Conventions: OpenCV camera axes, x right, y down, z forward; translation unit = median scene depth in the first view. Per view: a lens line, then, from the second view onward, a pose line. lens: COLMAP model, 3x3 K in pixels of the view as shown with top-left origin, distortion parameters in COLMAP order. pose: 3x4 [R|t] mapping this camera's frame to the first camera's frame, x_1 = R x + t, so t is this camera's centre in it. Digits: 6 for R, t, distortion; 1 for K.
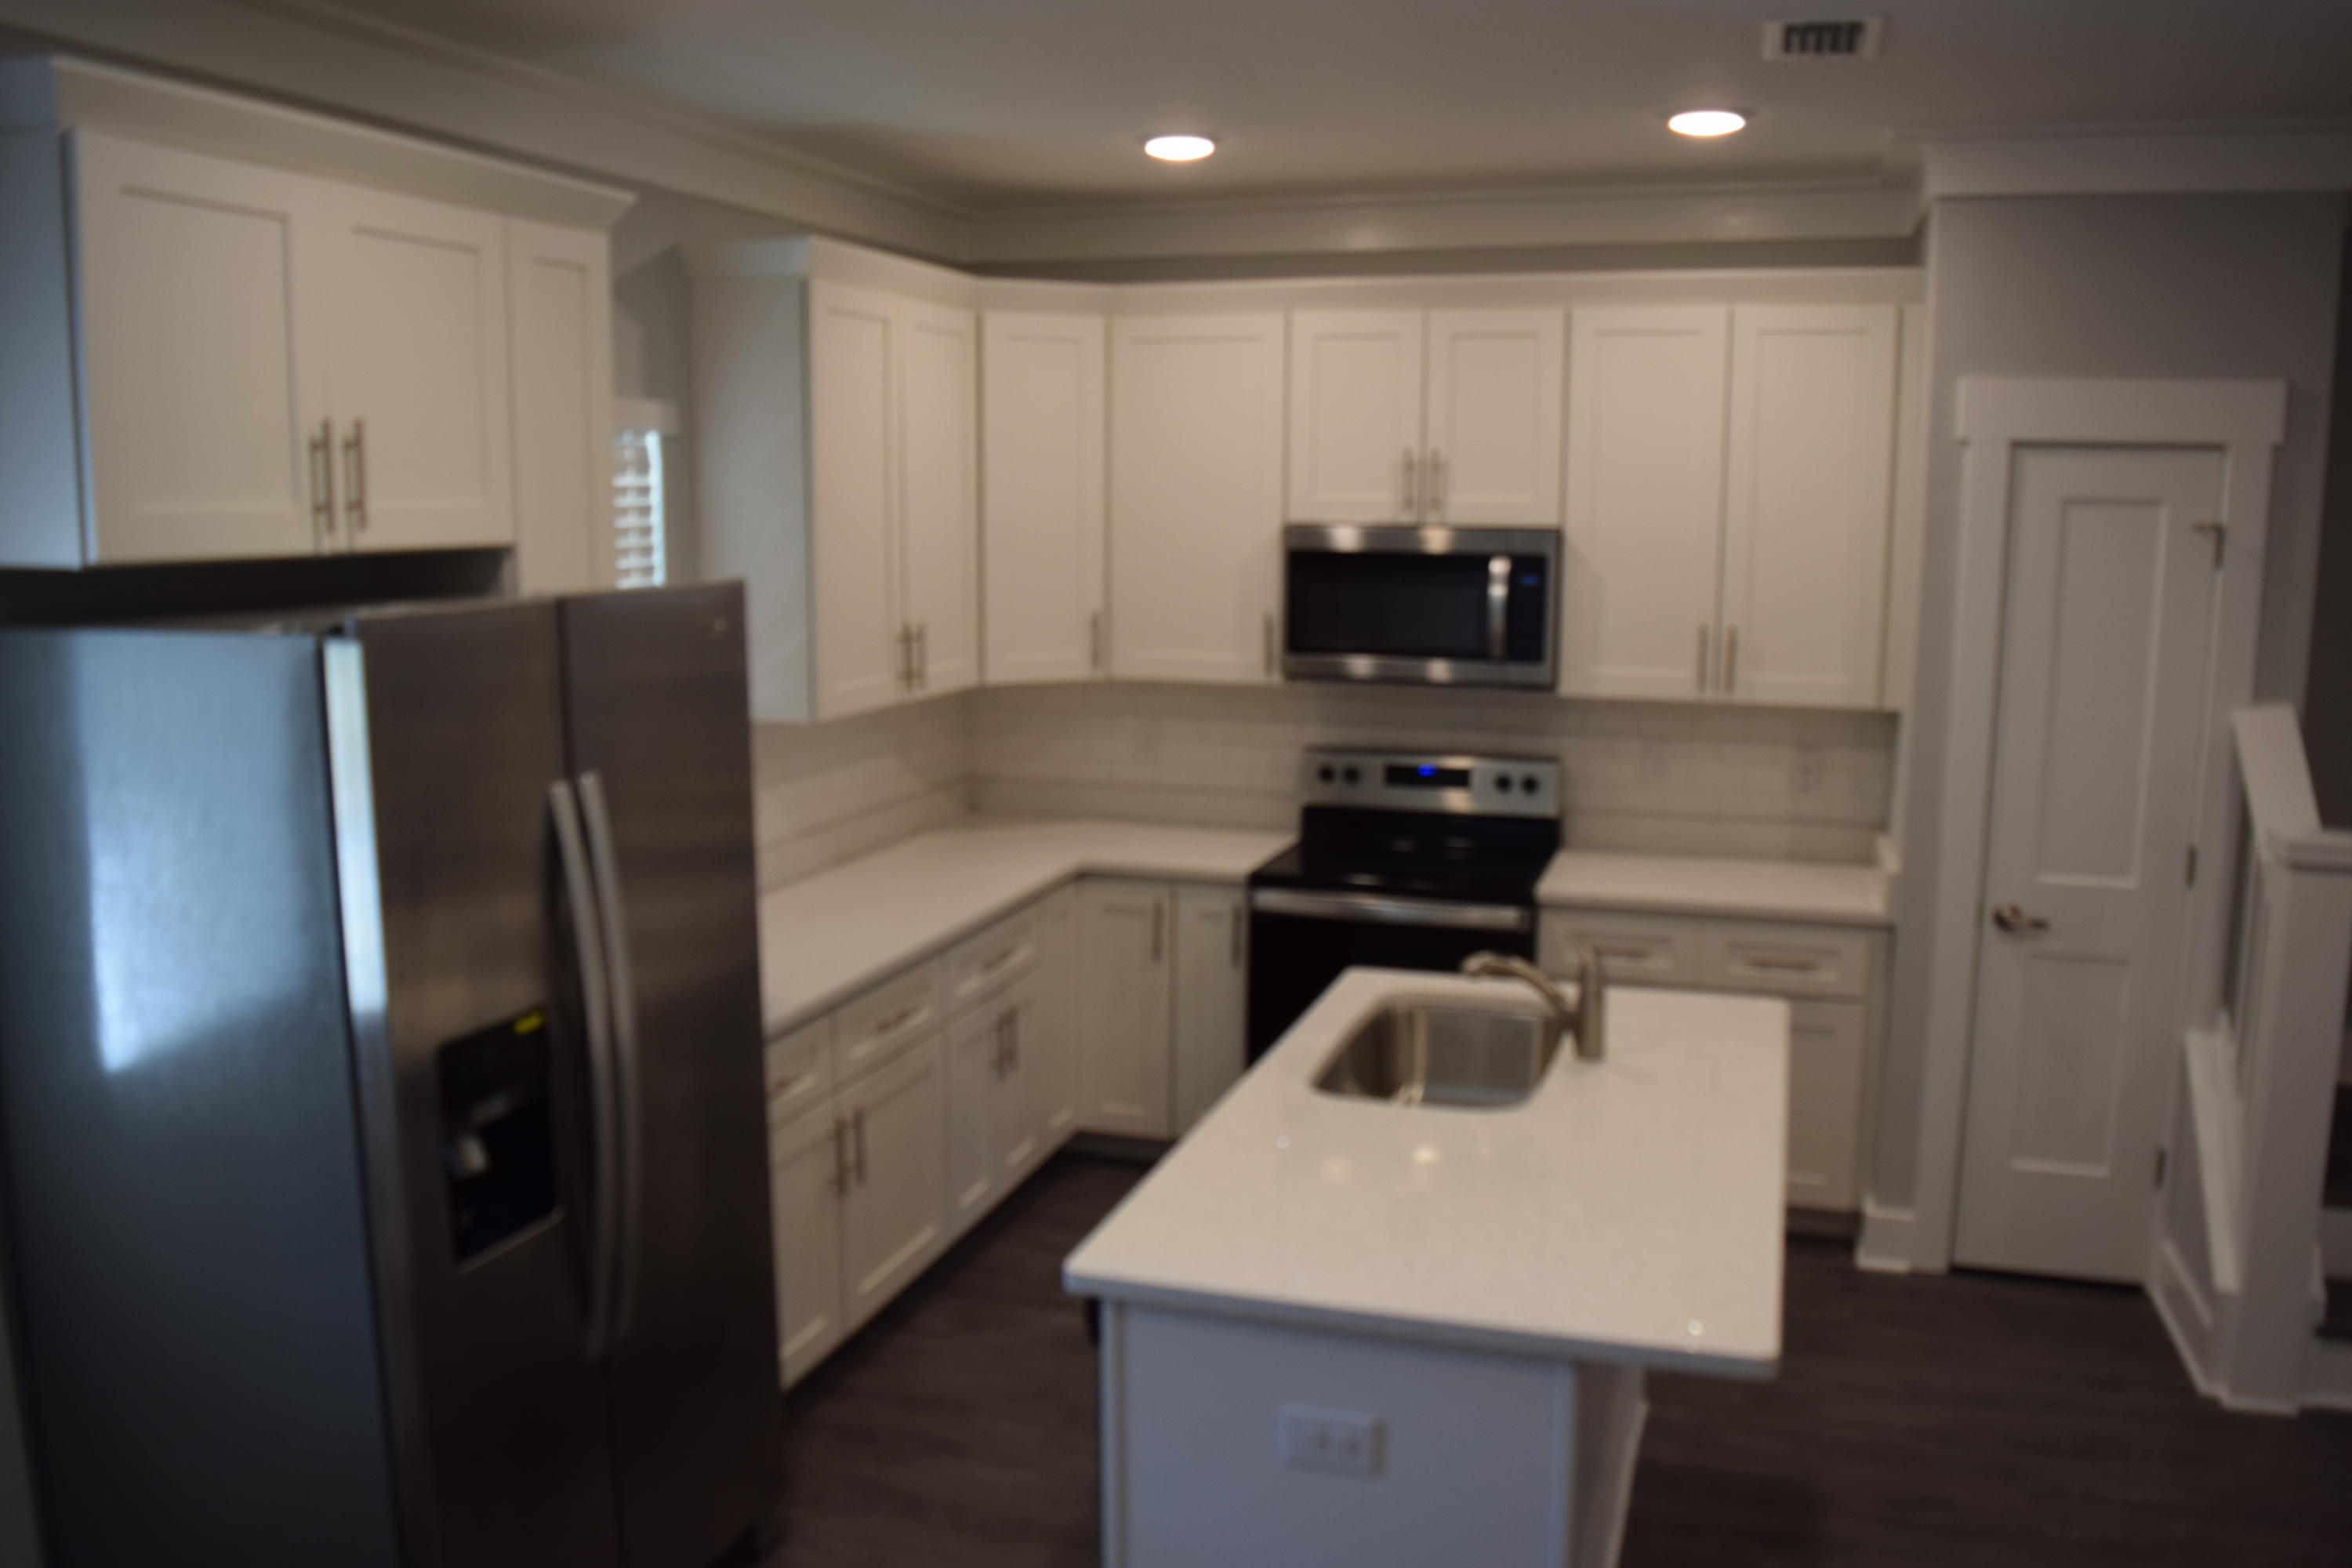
lens RADIAL K [[1854.3, 0, 1176.0], [0, 1854.3, 784.0], [0, 0, 1]] dist [-0.098622, 0.009654]
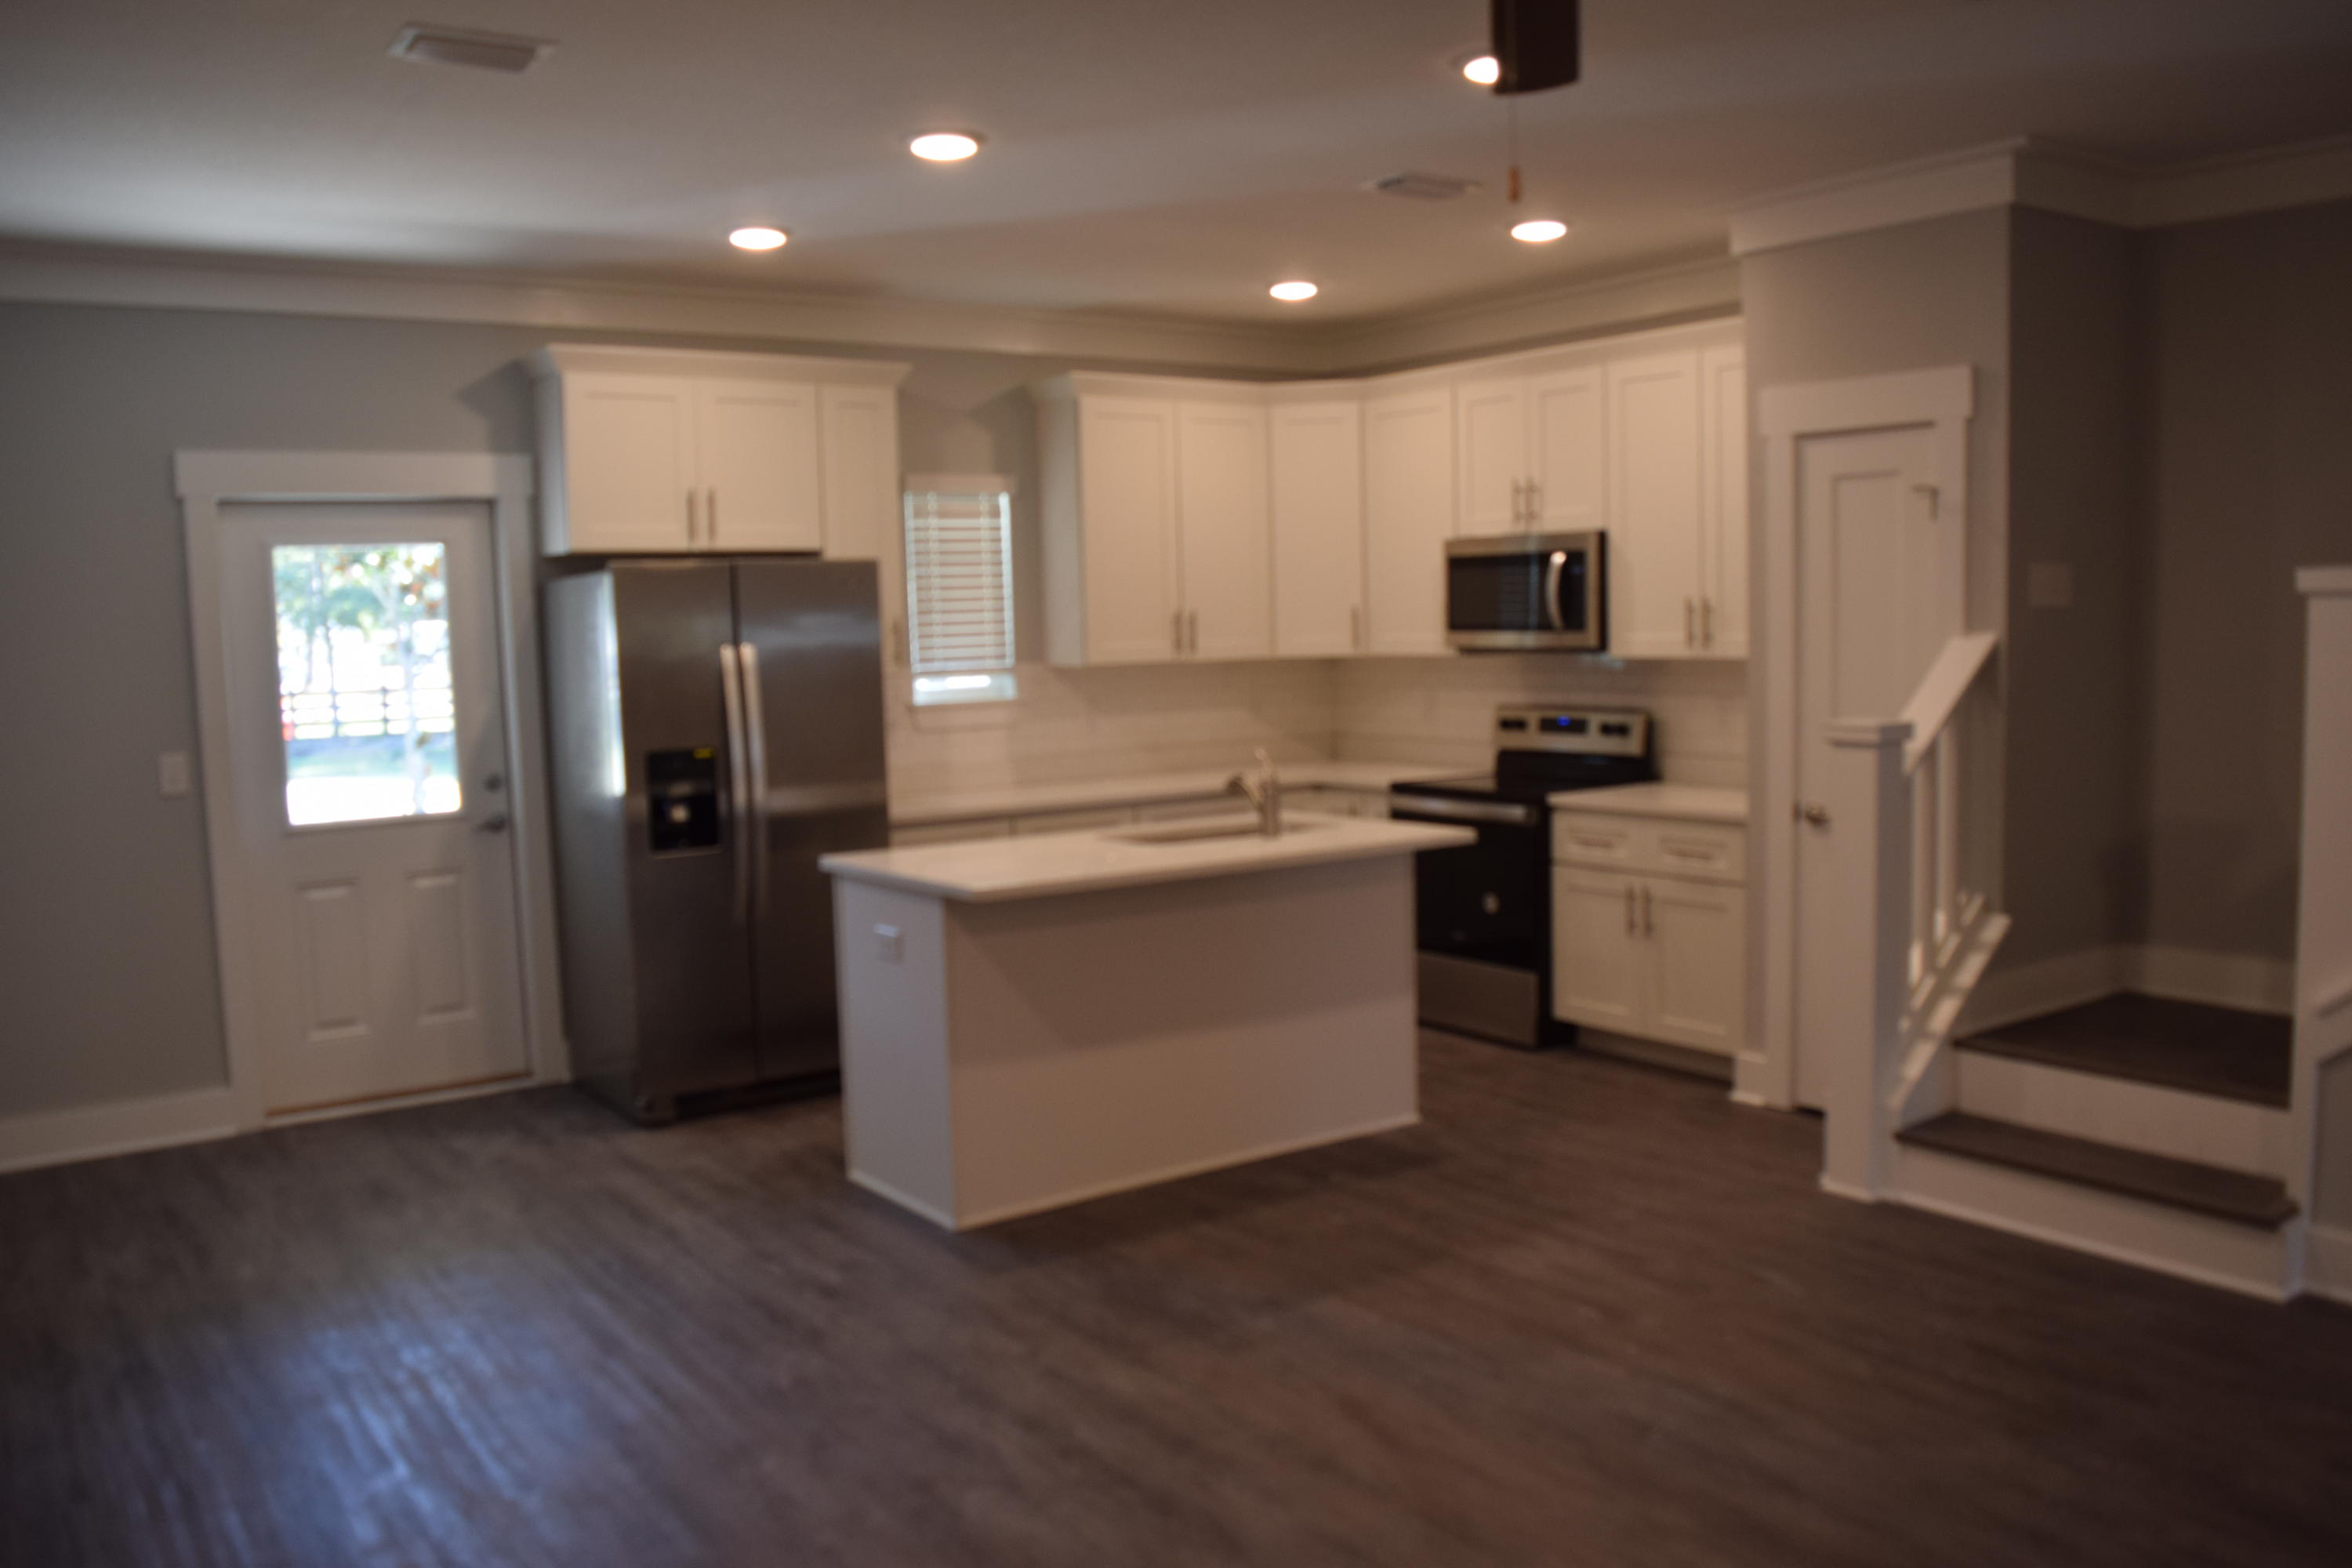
lens RADIAL K [[1854.3, 0, 1176.0], [0, 1854.3, 784.0], [0, 0, 1]] dist [-0.098622, 0.009654]
pose [[0.805428, 0.030014, -0.591933, 0.807351], [-0.063690, 0.997317, -0.036092, 0.119668], [0.589261, 0.066770, 0.805179, -0.254411]]
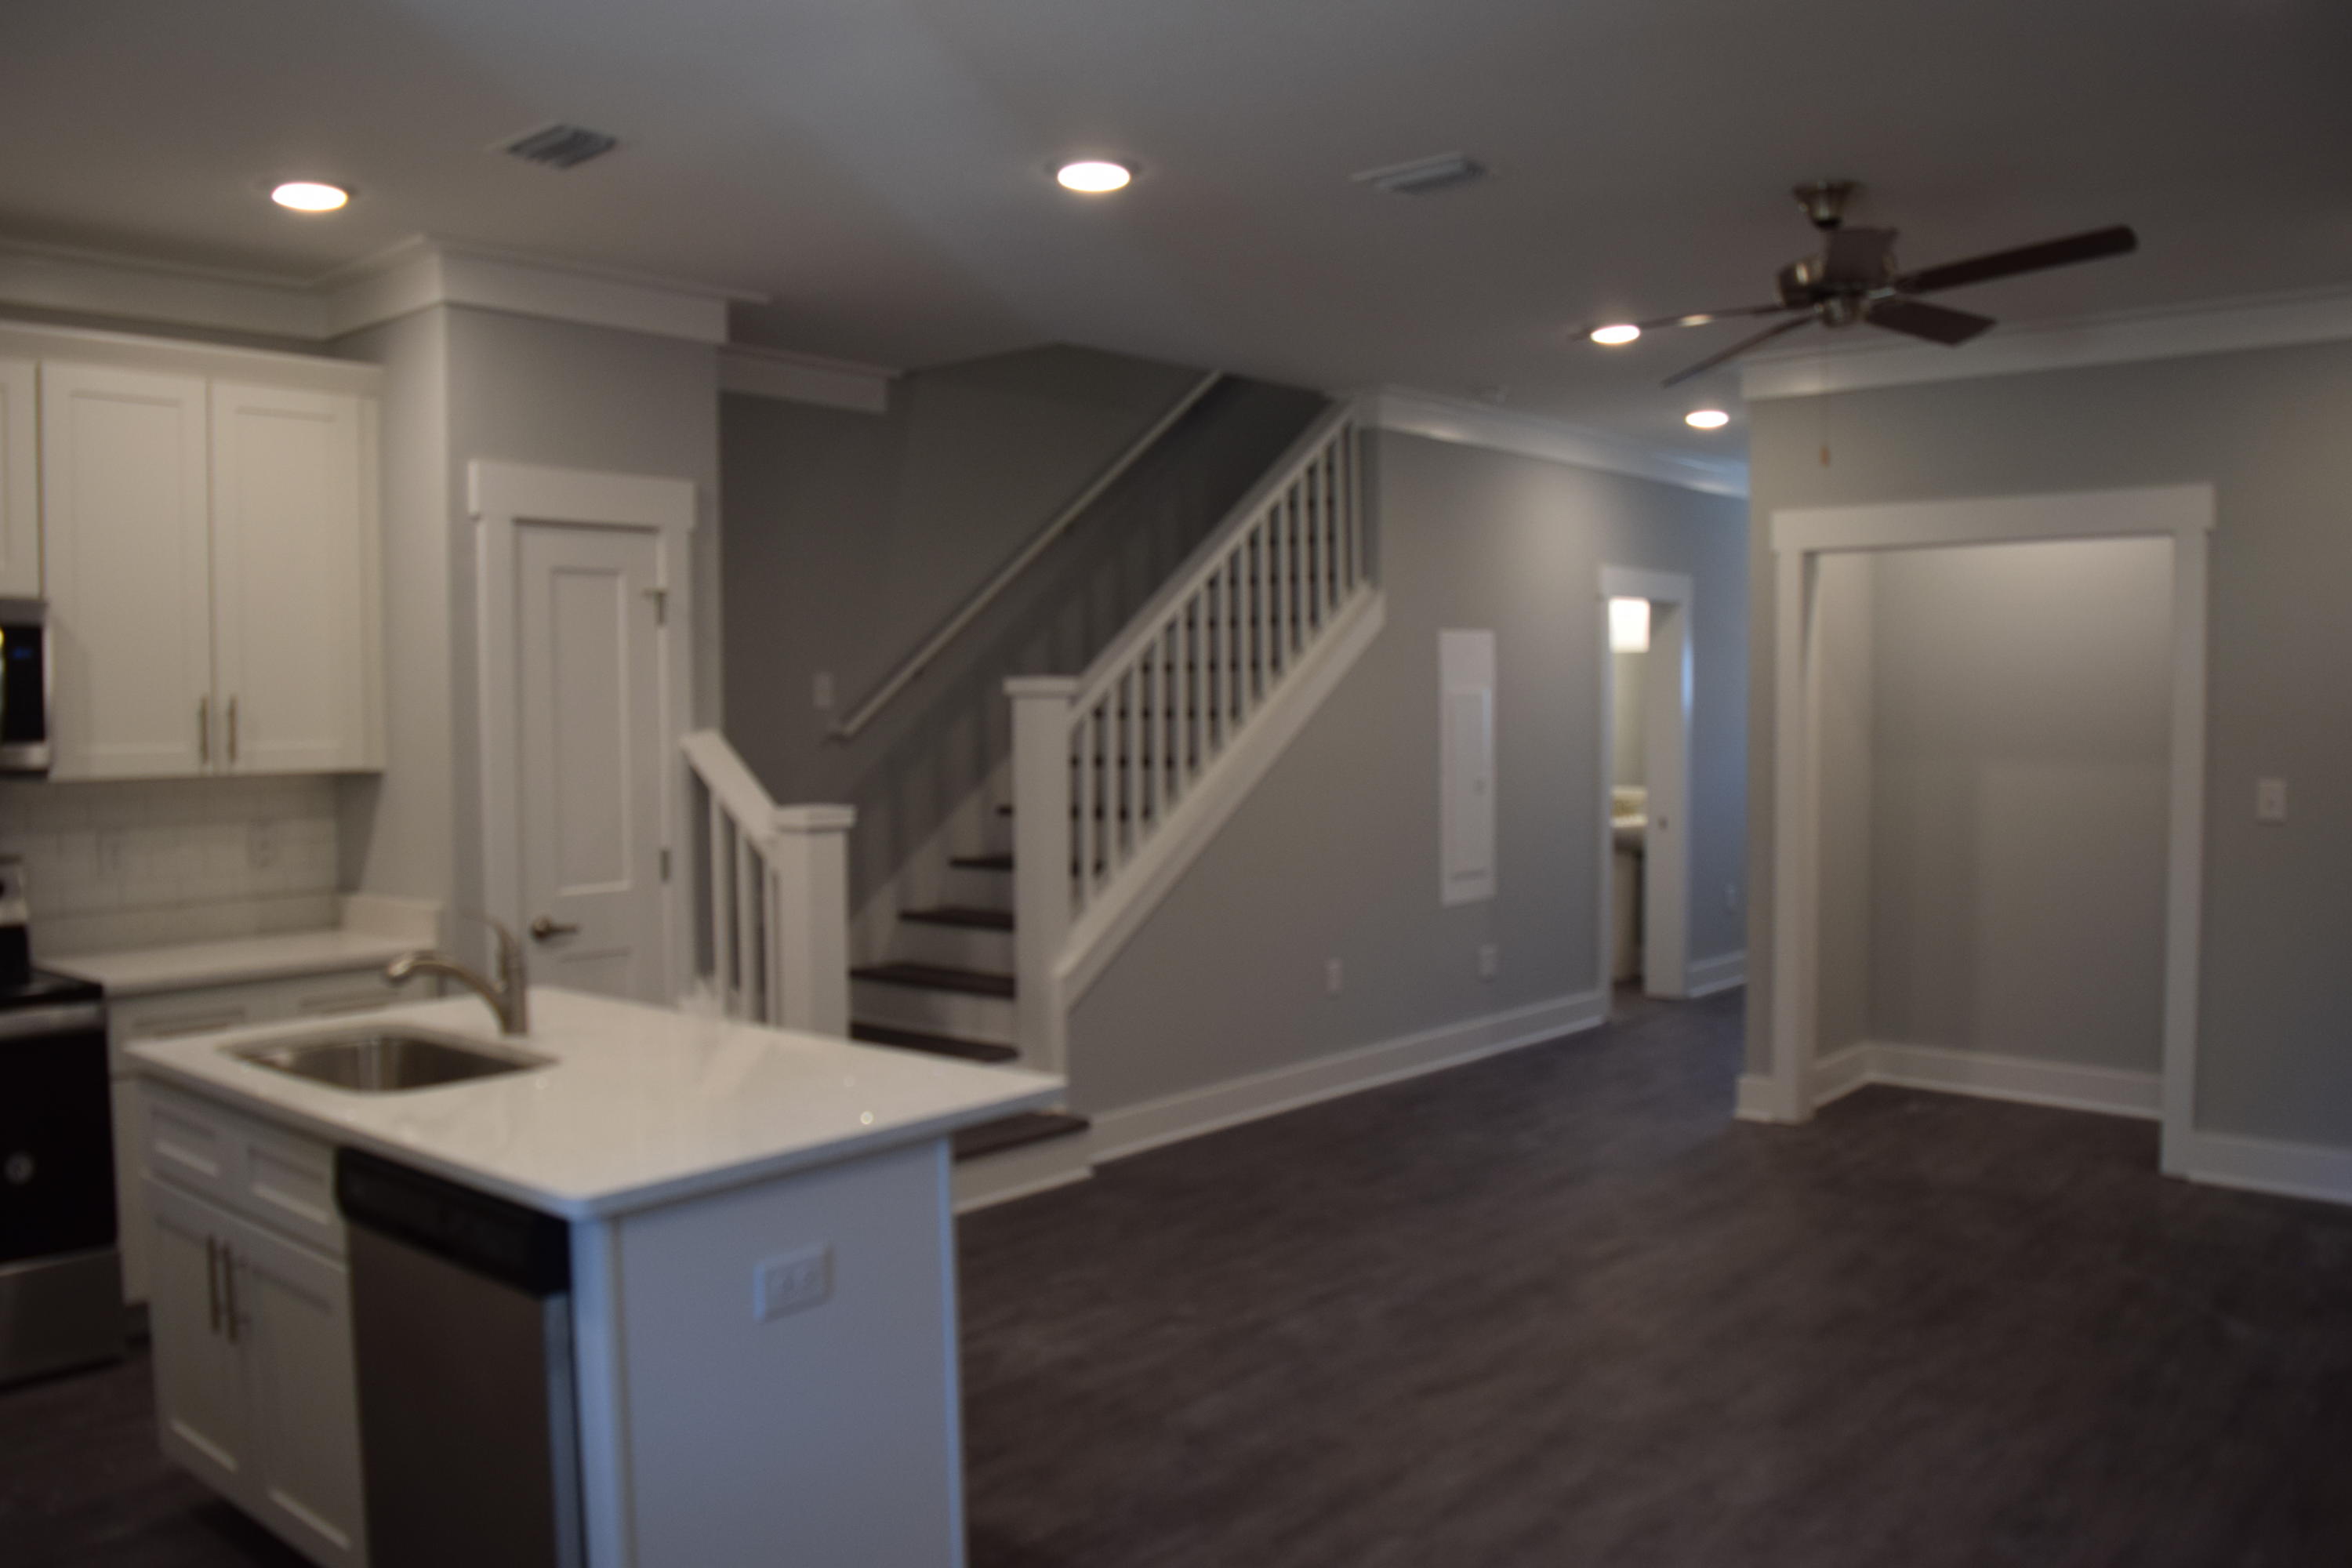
lens RADIAL K [[1854.3, 0, 1176.0], [0, 1854.3, 784.0], [0, 0, 1]] dist [-0.098622, 0.009654]
pose [[0.388068, -0.047848, 0.920388, -0.426453], [0.155817, 0.987682, -0.014352, 0.058378], [-0.908363, 0.148982, 0.390743, 0.161644]]
